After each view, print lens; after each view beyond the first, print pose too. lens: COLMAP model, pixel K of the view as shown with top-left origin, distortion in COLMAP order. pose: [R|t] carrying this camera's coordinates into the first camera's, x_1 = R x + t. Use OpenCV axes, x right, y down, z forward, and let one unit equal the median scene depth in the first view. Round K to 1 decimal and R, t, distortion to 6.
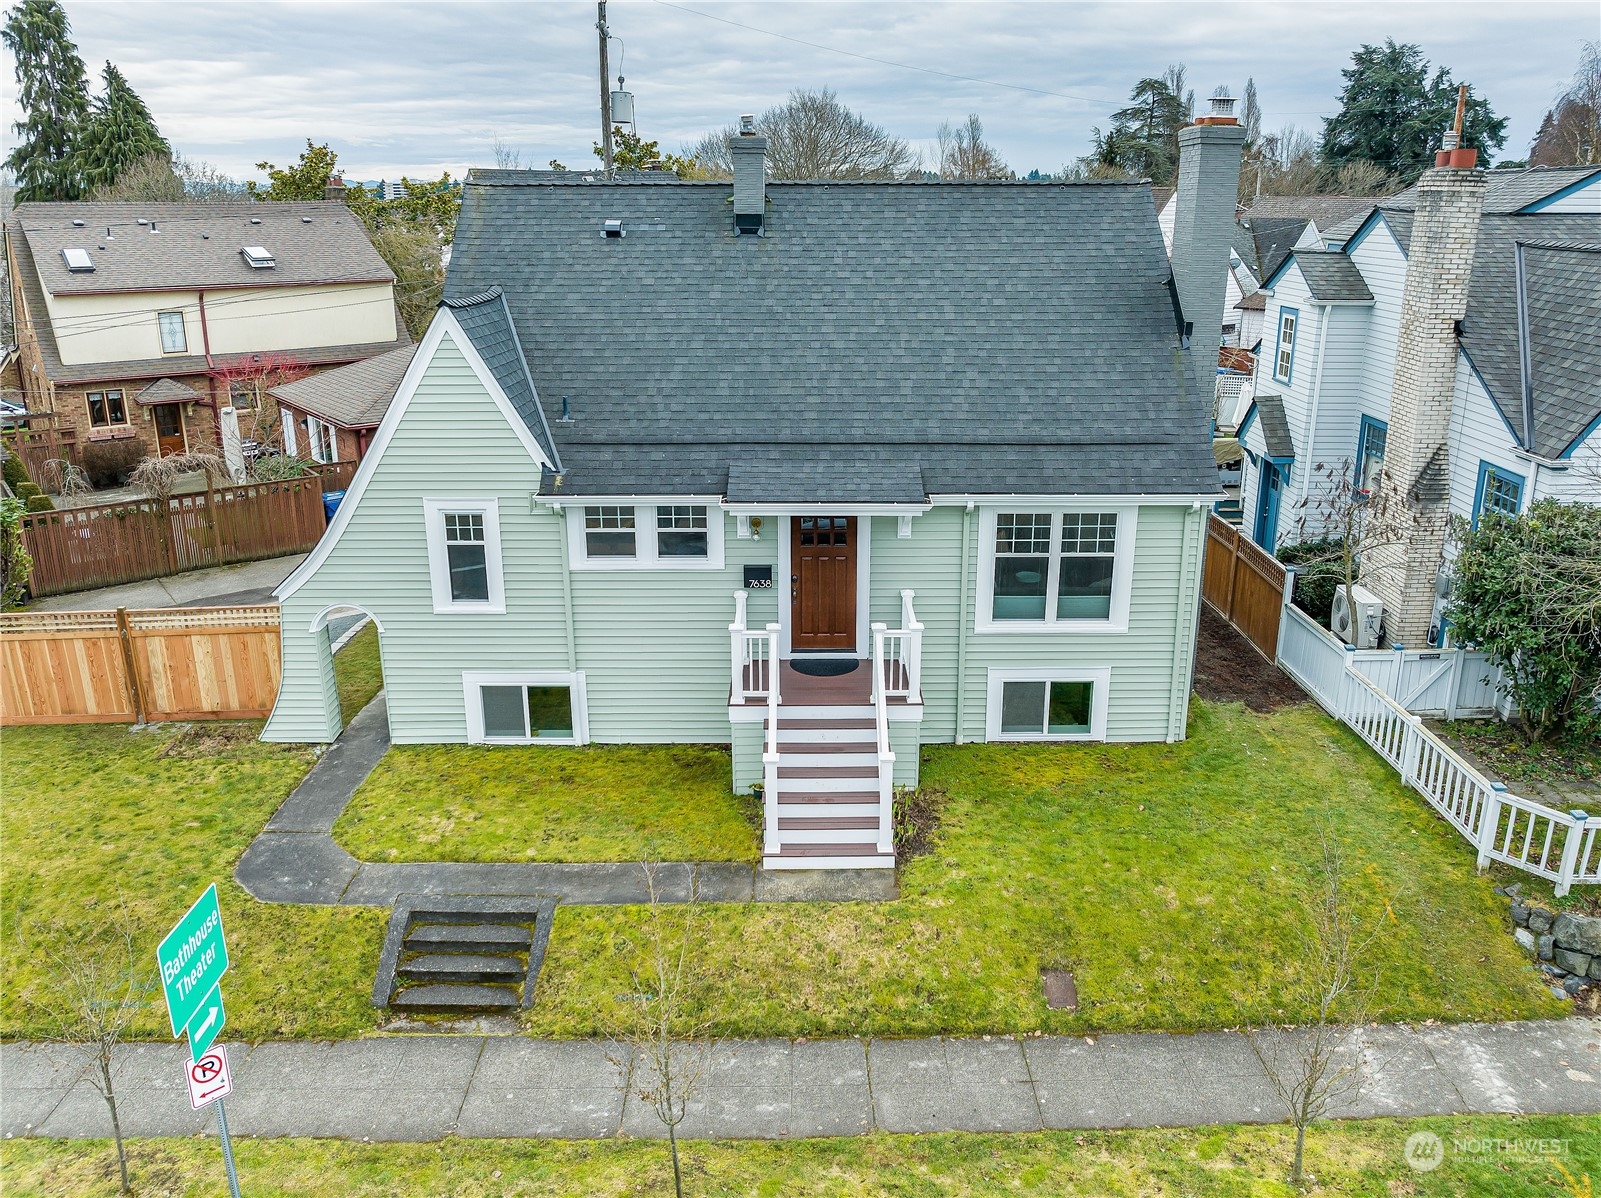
lens RADIAL K [[1193.1, 0, 803.8], [0, 1193.1, 582.0], [0, 0, 1]] dist [-0.032909, -0.004806]
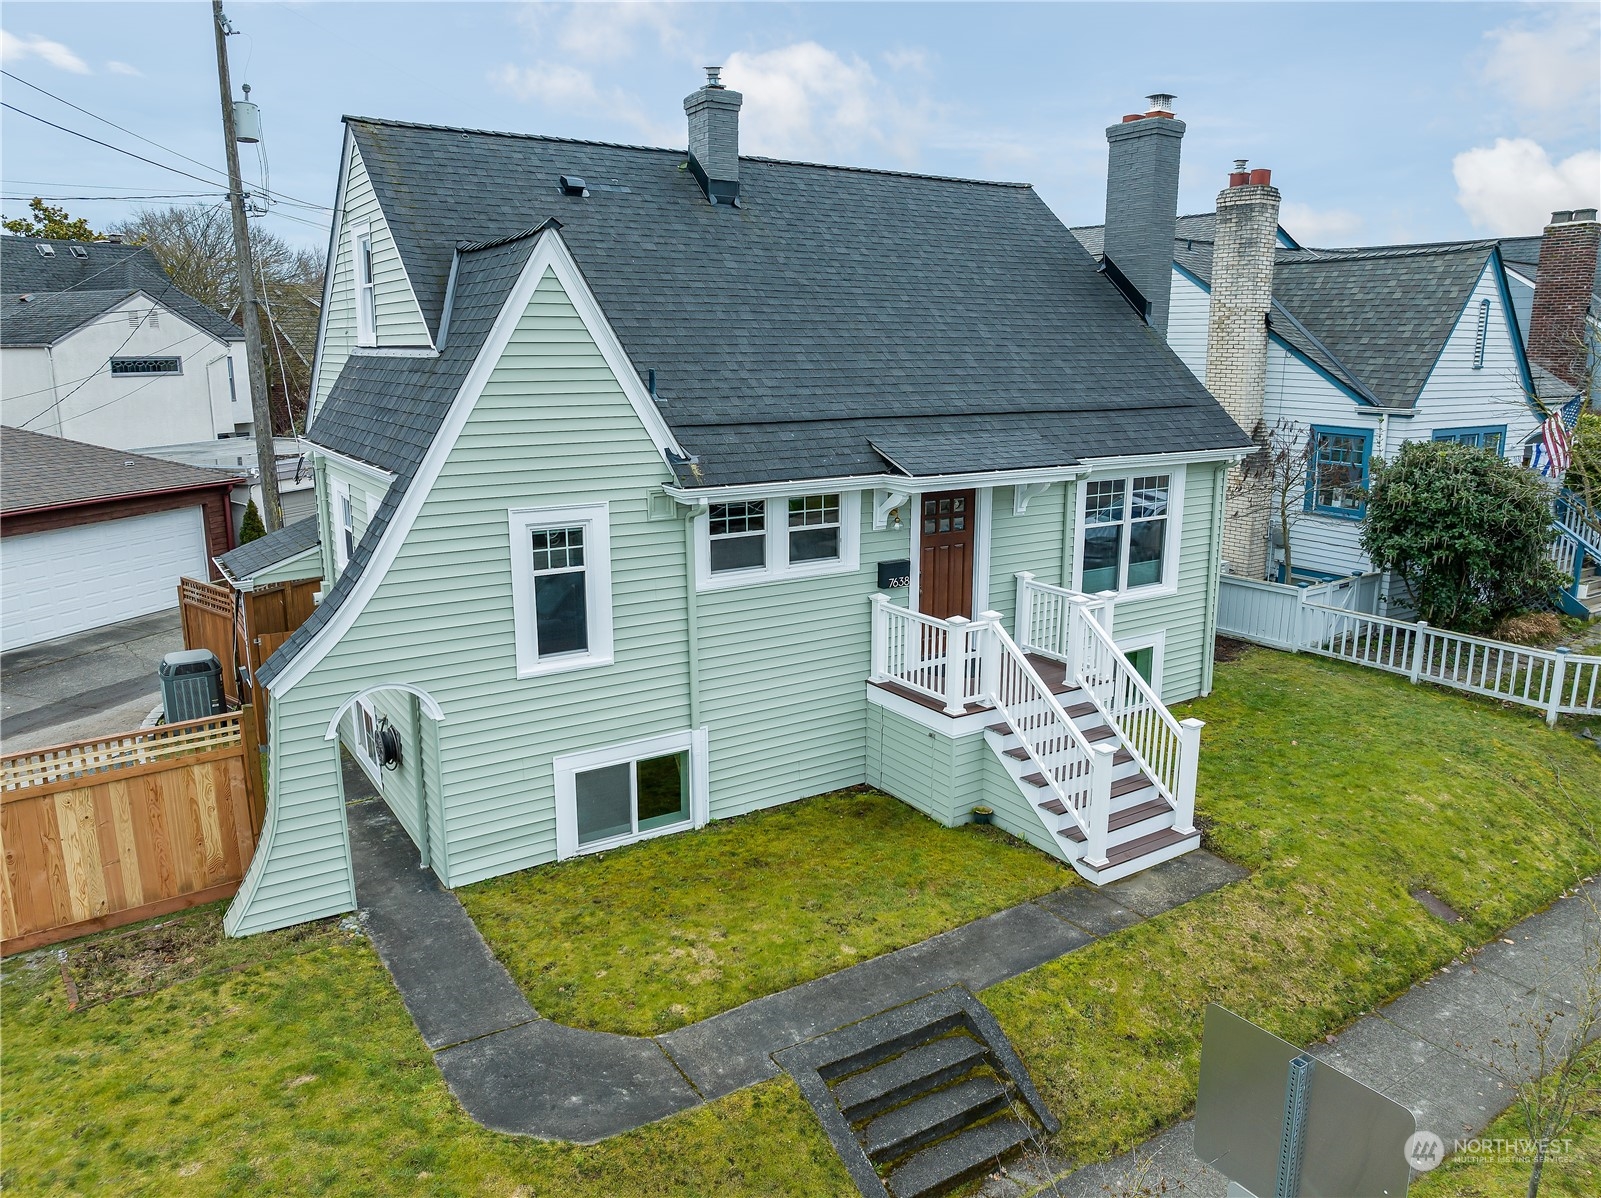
lens RADIAL K [[1119.1, 0, 800.5], [0, 1119.1, 599.0], [0, 0, 1]] dist [-0.037542, 0.007320]
pose [[0.840225, -0.117740, 0.529300, -0.518908], [0.161692, 0.986136, -0.037314, 0.031869], [-0.517569, 0.116936, 0.847614, 0.361914]]
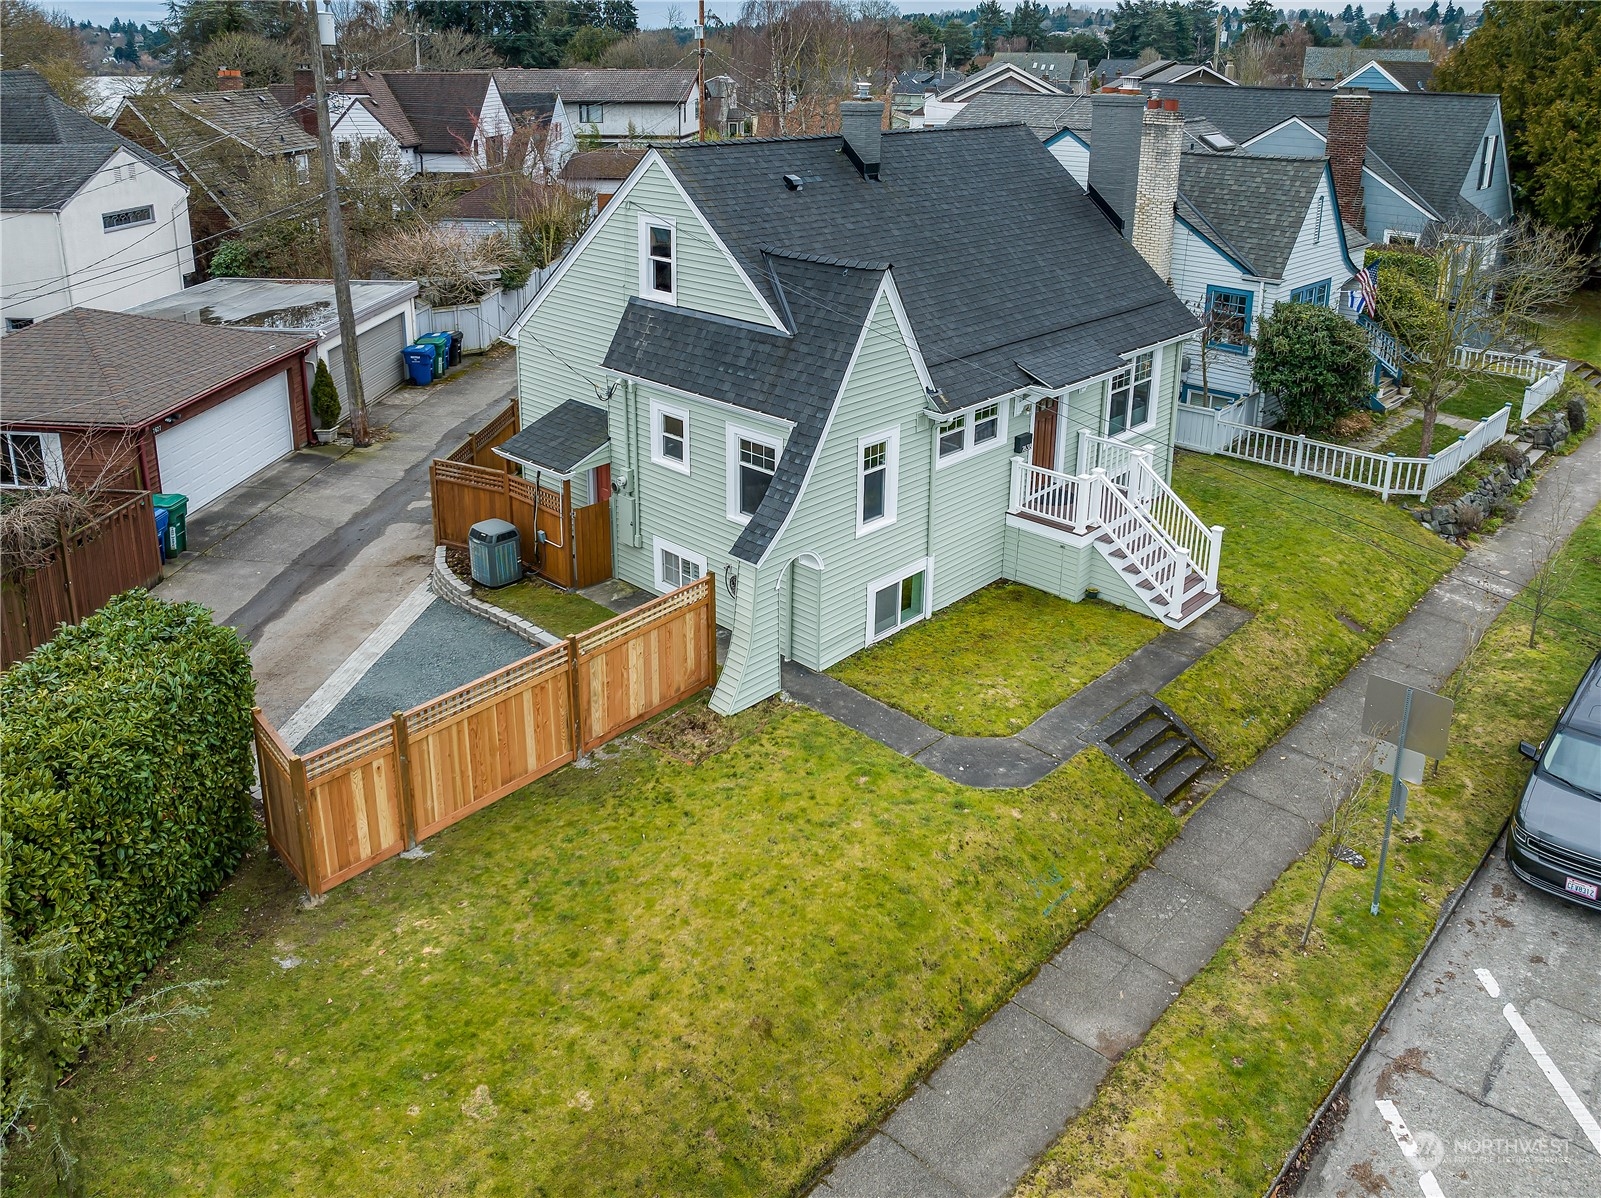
lens RADIAL K [[1223.8, 0, 804.4], [0, 1223.8, 386.2], [0, 0, 1]] dist [-0.000265, 0.002314]
pose [[0.686356, -0.183538, 0.703725, -1.143950], [0.205612, 0.977126, 0.054306, -0.188866], [-0.697595, 0.107421, 0.708394, 0.205971]]
